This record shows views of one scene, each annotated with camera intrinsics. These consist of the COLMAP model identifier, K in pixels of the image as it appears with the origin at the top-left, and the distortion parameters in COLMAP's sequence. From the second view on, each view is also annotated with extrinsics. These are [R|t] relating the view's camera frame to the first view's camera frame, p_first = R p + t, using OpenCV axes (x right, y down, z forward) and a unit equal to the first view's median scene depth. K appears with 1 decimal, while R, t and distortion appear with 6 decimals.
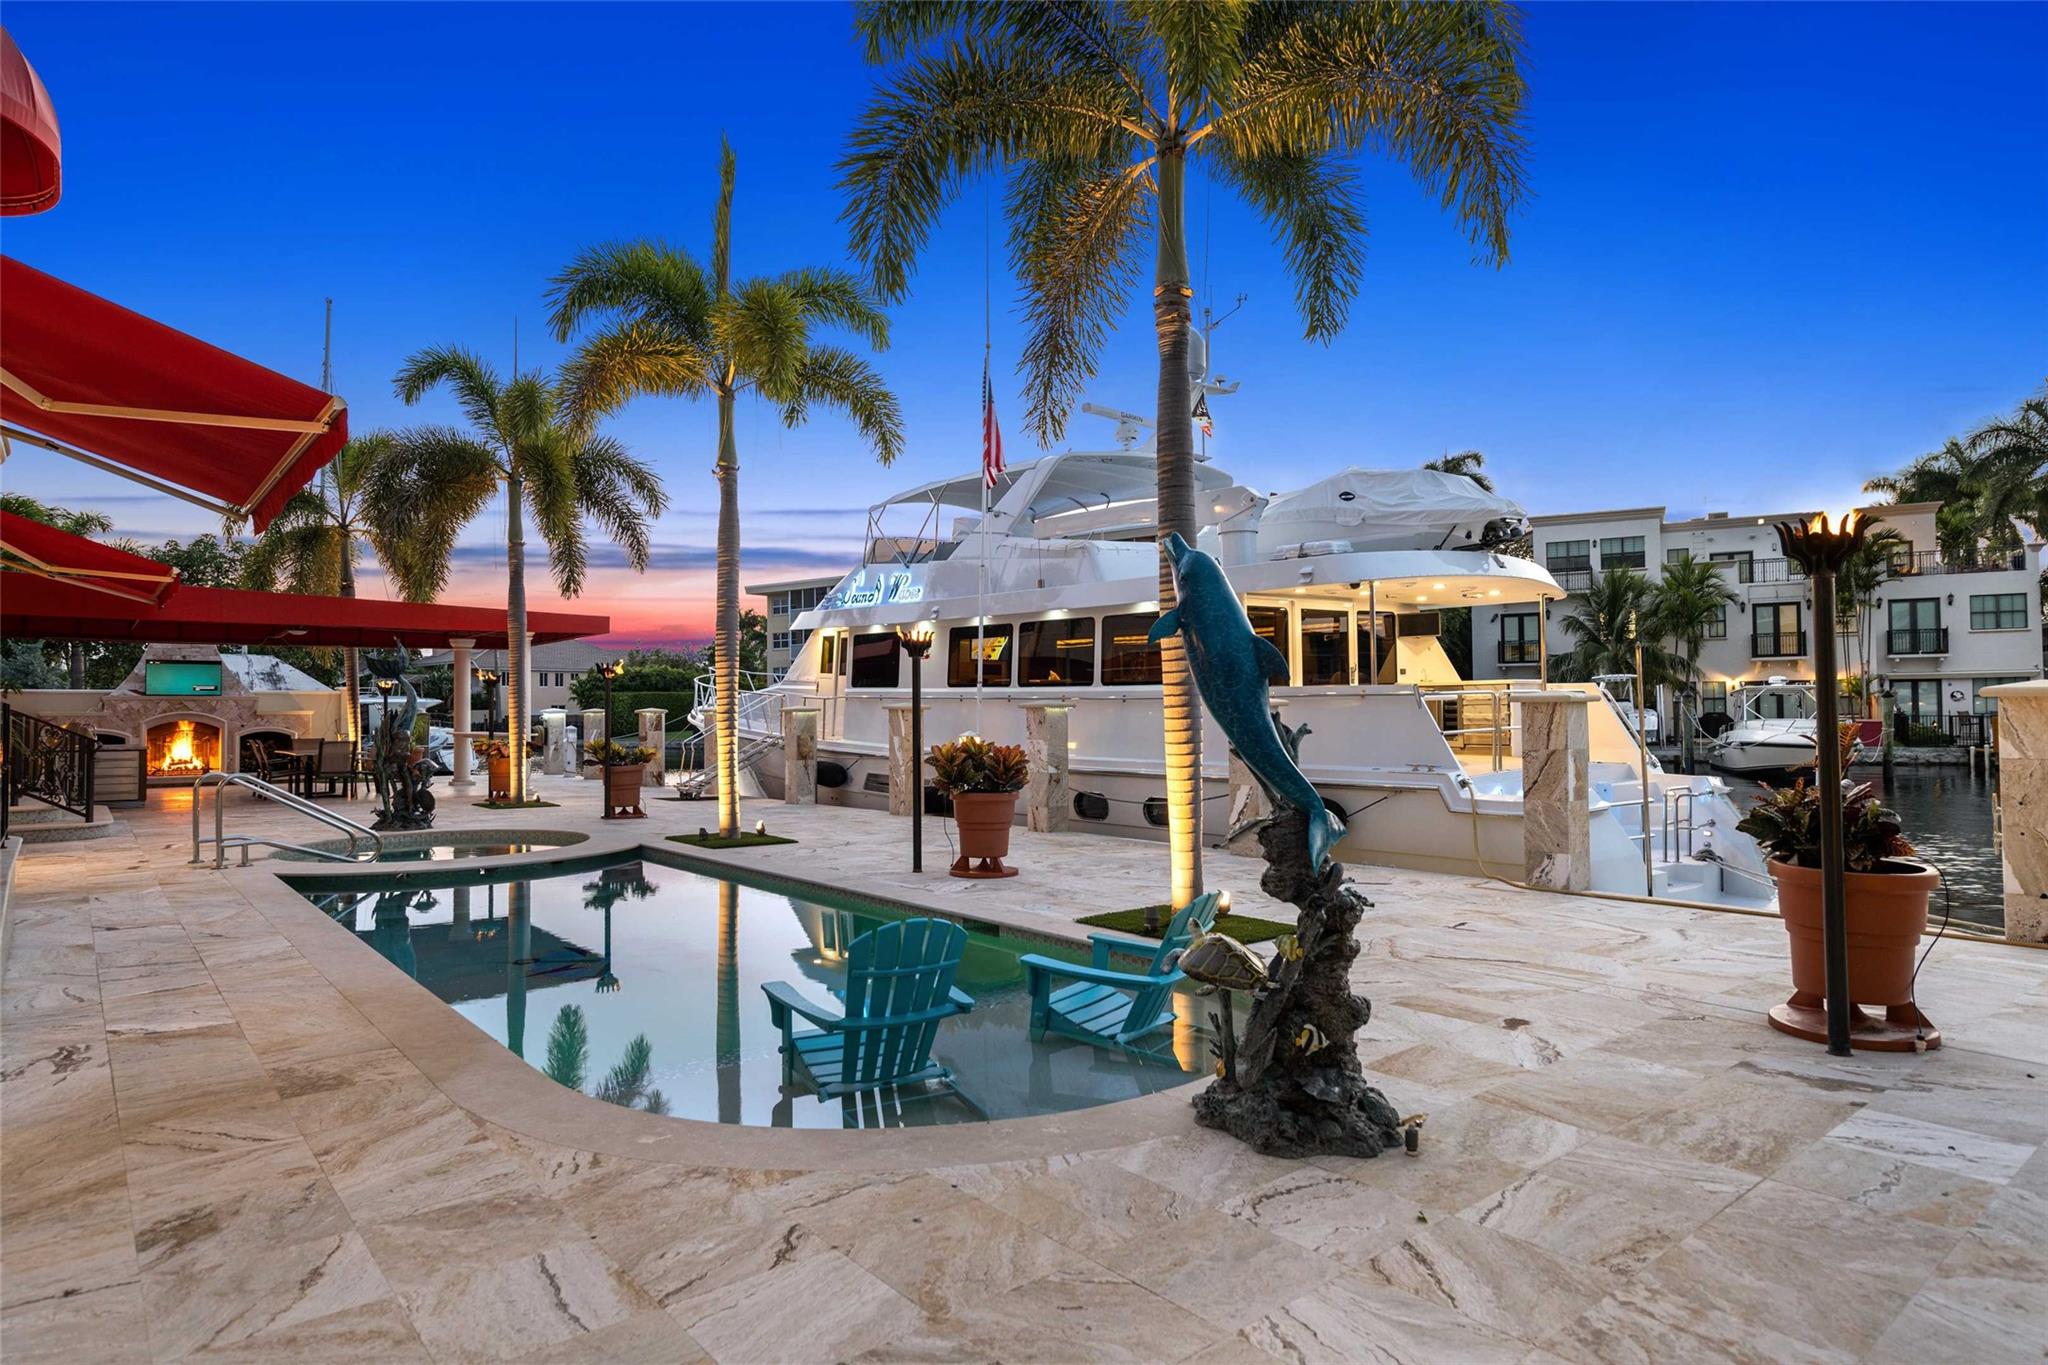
lens RADIAL K [[1184.9, 0, 1023.4], [0, 1184.9, 679.4], [0, 0, 1]] dist [-0.000045, -0.000081]
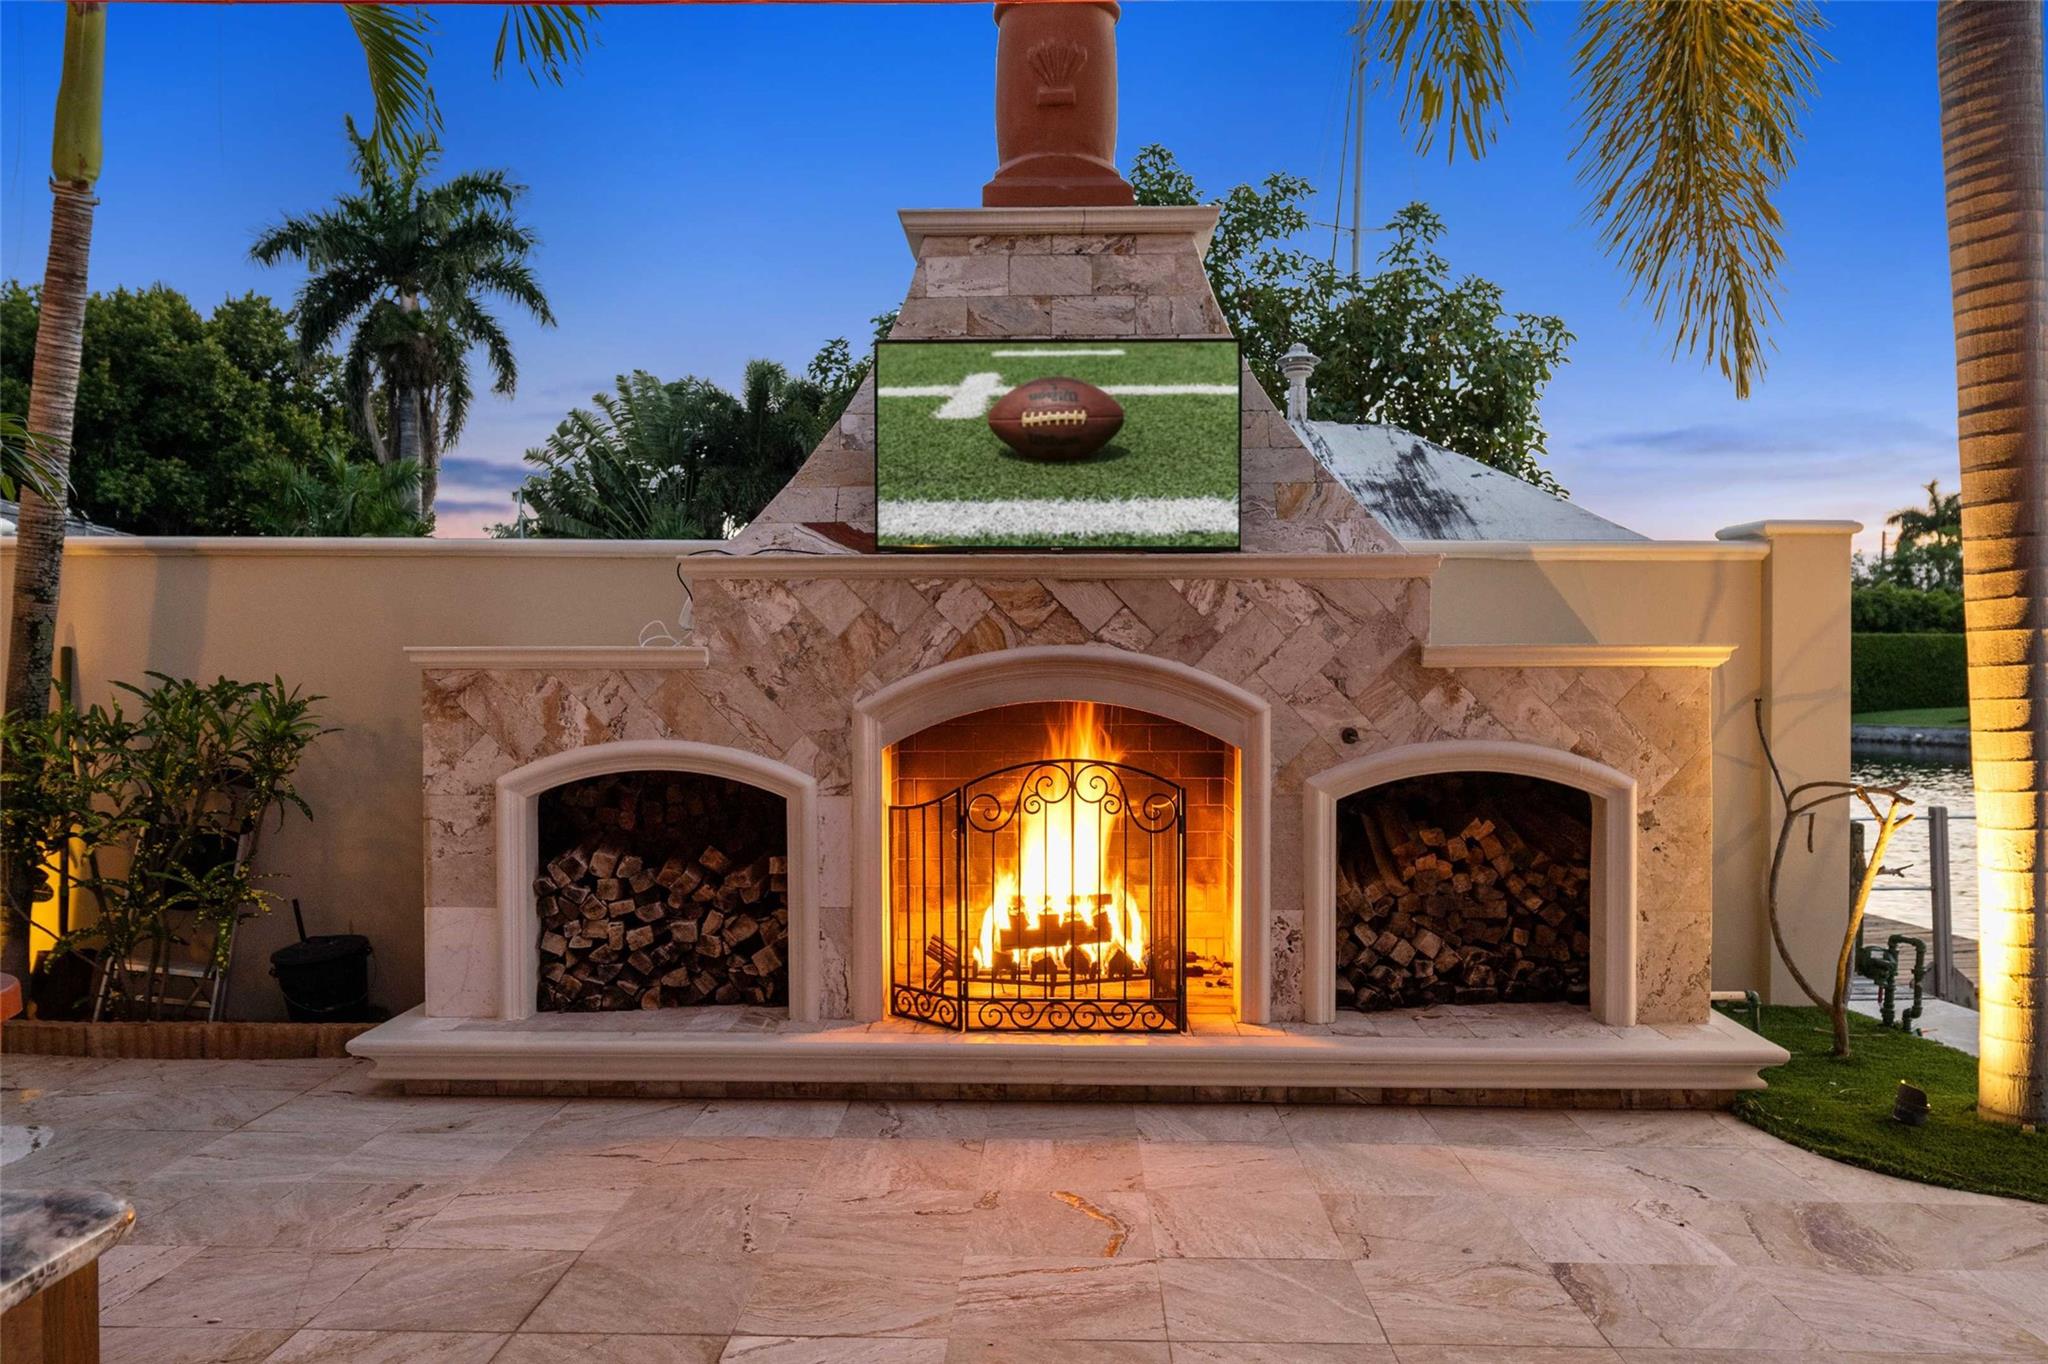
lens RADIAL K [[1475.9, 0, 1024.2], [0, 1475.9, 675.6], [0, 0, 1]] dist [0.000038, 0.000008]
pose [[0.761700, 0.009698, -0.647857, -0.565282], [0.009884, 0.999598, 0.026585, 0.025205], [0.647854, -0.026653, 0.761298, 0.821011]]
